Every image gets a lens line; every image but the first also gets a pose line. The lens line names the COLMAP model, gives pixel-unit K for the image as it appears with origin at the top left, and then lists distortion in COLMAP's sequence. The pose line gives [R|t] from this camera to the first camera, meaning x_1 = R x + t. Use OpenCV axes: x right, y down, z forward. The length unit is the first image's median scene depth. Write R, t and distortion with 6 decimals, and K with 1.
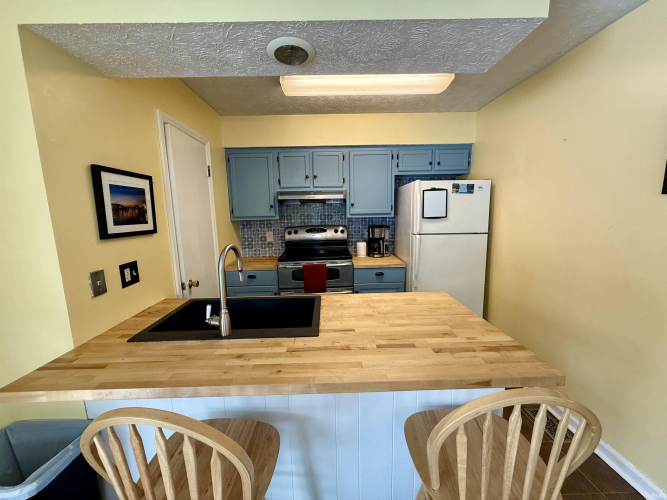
lens RADIAL K [[265.1, 0, 333.1], [0, 265.1, 249.5], [0, 0, 1]] dist [0.002072, 0.000231]
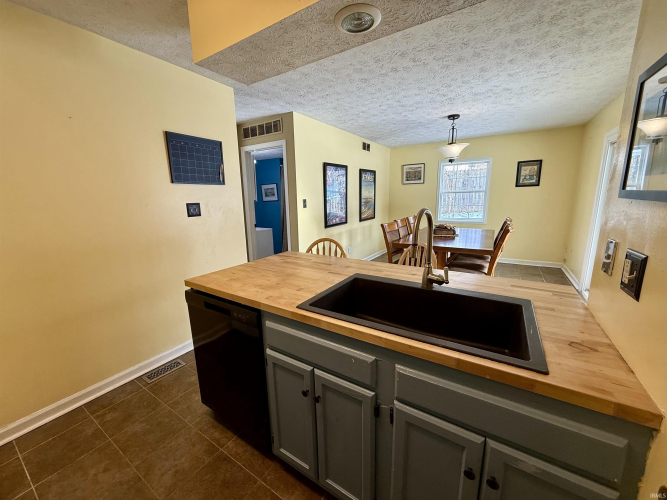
lens RADIAL K [[265.1, 0, 332.0], [0, 265.1, 248.1], [0, 0, 1]] dist [0.002072, 0.000231]
pose [[-0.829742, -0.067572, 0.554042, -0.571736], [0.121543, 0.946948, 0.297516, -0.175812], [-0.544753, 0.314202, -0.777510, 1.712173]]
